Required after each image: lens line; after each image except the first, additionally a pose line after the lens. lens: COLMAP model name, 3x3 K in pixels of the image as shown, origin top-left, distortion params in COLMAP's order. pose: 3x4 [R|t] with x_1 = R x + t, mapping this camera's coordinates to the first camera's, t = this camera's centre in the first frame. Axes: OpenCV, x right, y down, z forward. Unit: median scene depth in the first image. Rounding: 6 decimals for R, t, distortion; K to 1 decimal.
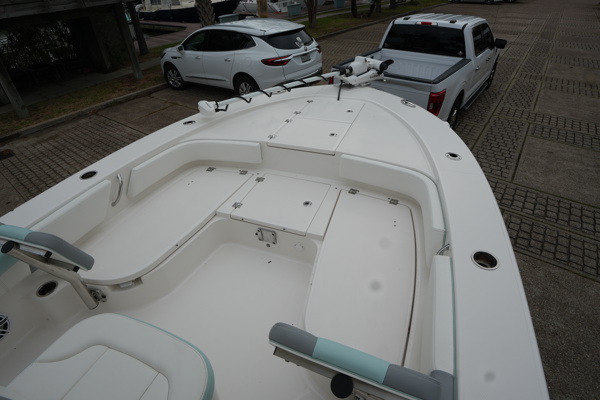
lens RADIAL K [[316.5, 0, 300.0], [0, 316.5, 200.0], [0, 0, 1]] dist [-0.087953, 0.022219]
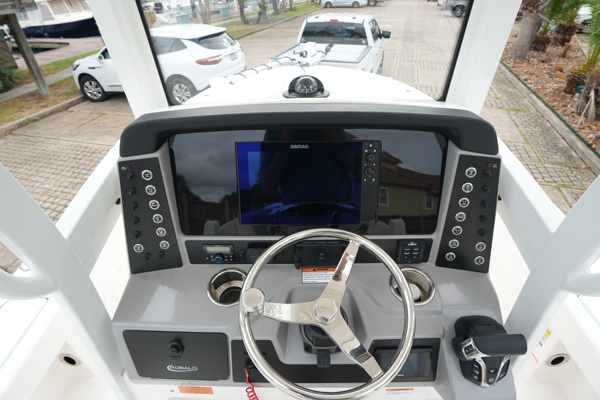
lens RADIAL K [[316.5, 0, 300.0], [0, 316.5, 200.0], [0, 0, 1]] dist [-0.087953, 0.022219]
pose [[0.939011, -0.185614, 0.289493, -0.150003], [0.192776, 0.981235, 0.003844, 0.074291], [-0.284774, 0.052198, 0.957173, -0.085198]]
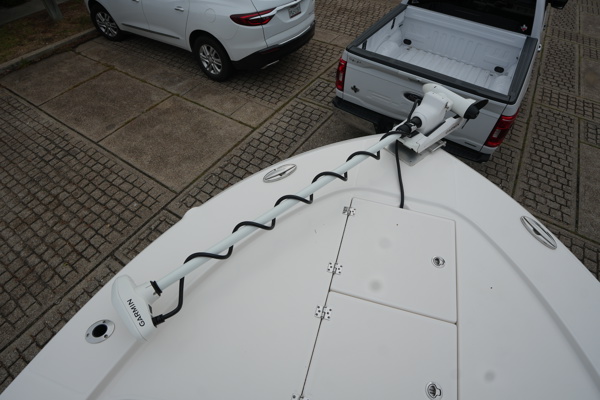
lens RADIAL K [[316.5, 0, 300.0], [0, 316.5, 200.0], [0, 0, 1]] dist [-0.087953, 0.022219]
pose [[0.995240, -0.023862, 0.094483, -0.038508], [0.000818, 0.971569, 0.236757, -0.179823], [-0.097446, -0.235553, 0.966964, 0.205396]]
